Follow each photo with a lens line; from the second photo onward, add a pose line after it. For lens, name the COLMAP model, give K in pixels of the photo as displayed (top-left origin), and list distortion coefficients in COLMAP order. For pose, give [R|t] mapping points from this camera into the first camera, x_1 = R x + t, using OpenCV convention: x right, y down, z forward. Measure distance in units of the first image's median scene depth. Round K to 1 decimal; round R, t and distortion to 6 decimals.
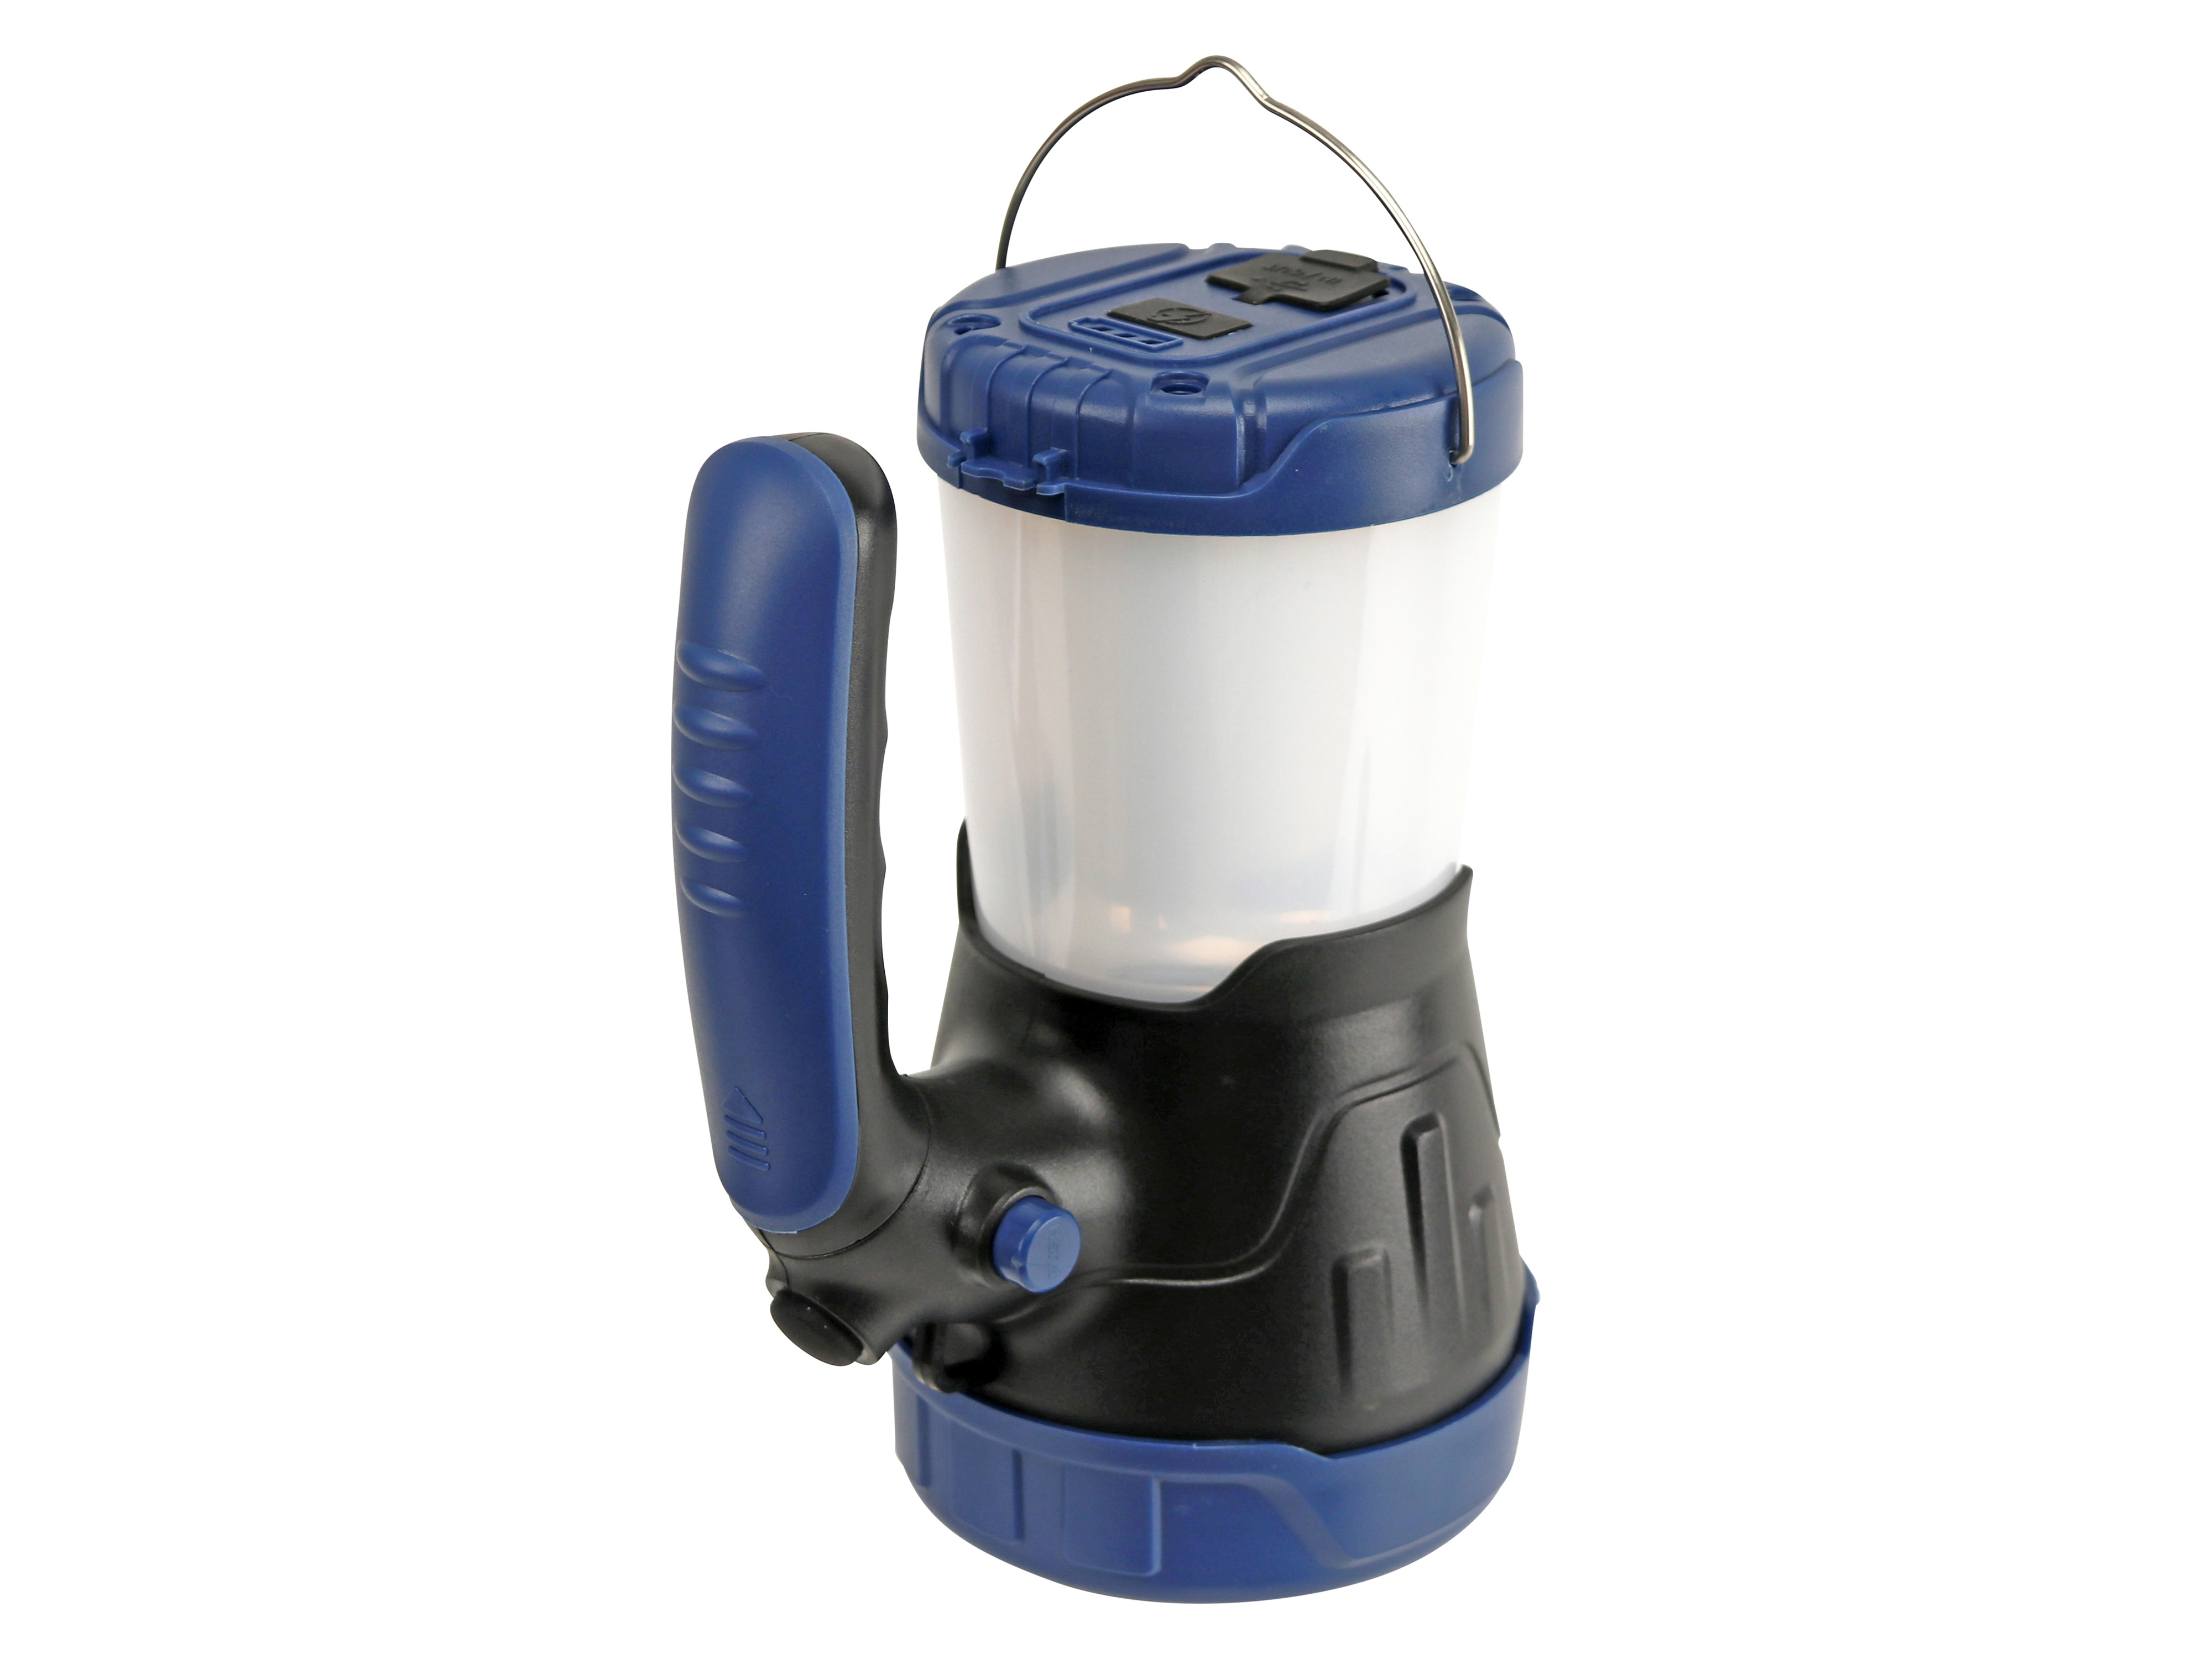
lens RADIAL K [[3490.3, 0, 1106.0], [0, 3490.3, 829.5], [0, 0, 1]] dist [-0.011375, 0.000860]
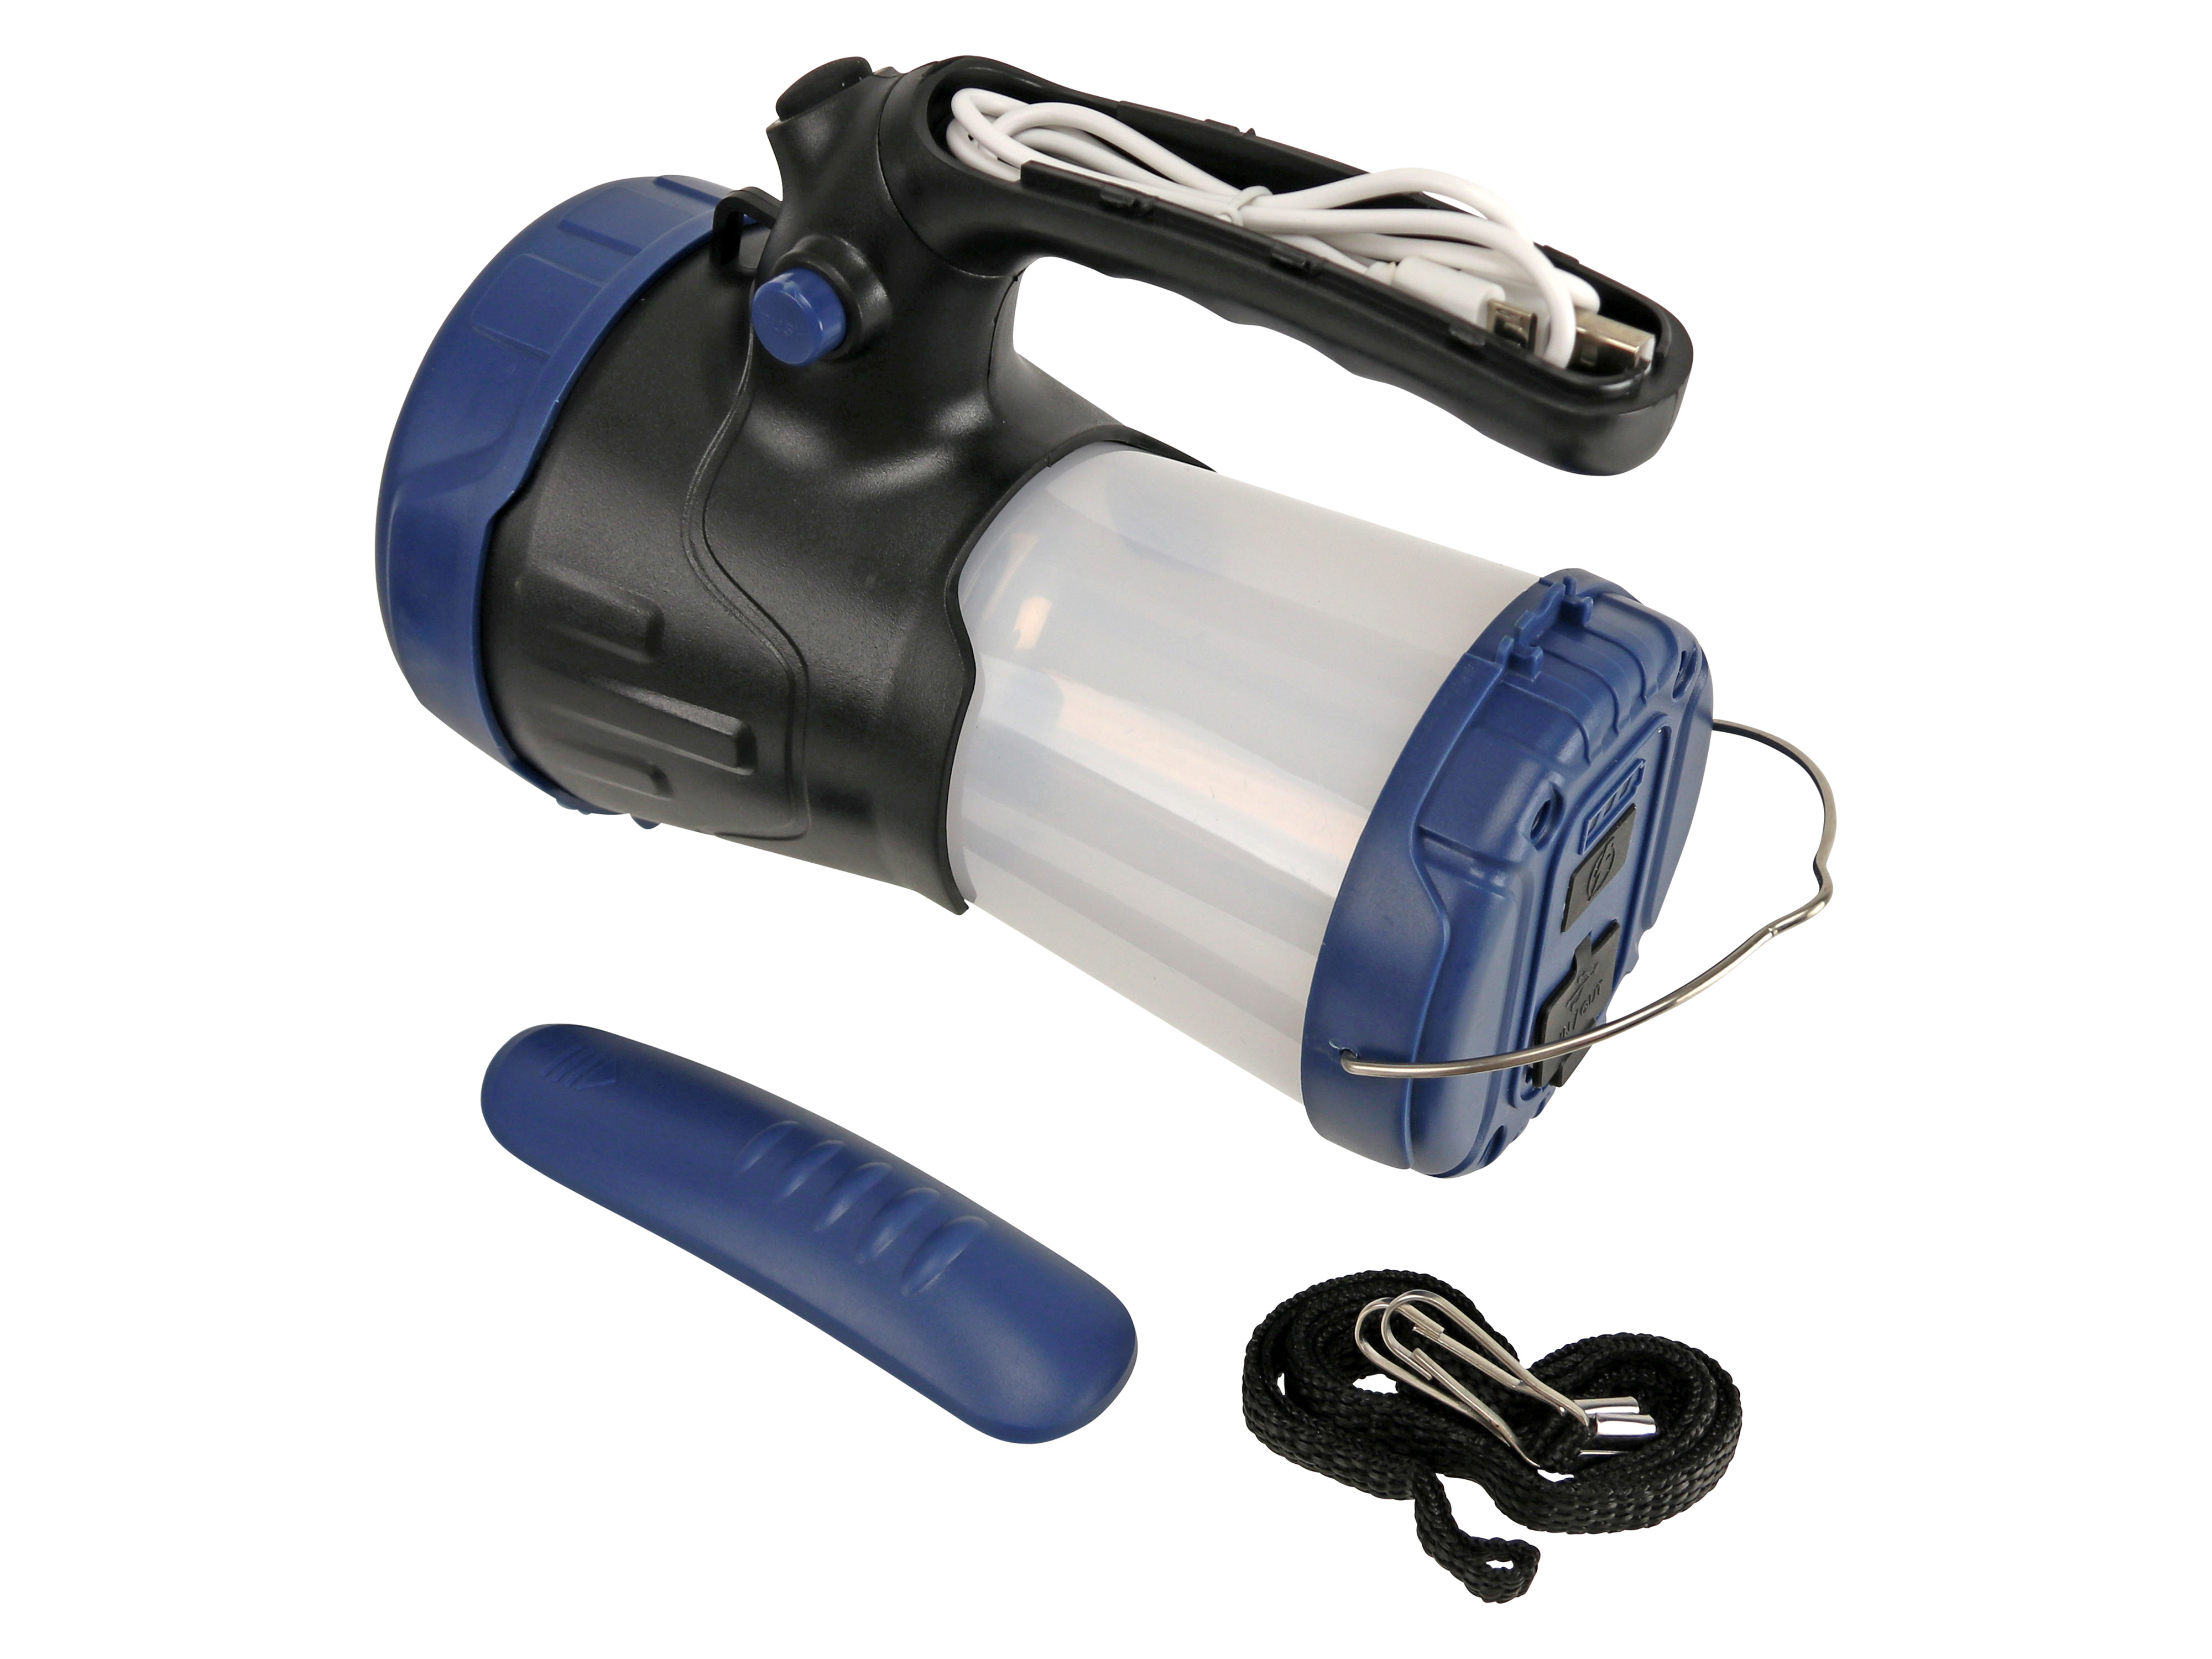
lens RADIAL K [[2243.3, 0, 1106.0], [0, 2243.3, 829.5], [0, 0, 1]] dist [0.003846, 0.000743]
pose [[-0.430410, 0.900733, -0.058547, 0.106910], [-0.902573, -0.428726, 0.039441, -0.042796], [0.010425, 0.069819, 0.997505, 0.376405]]
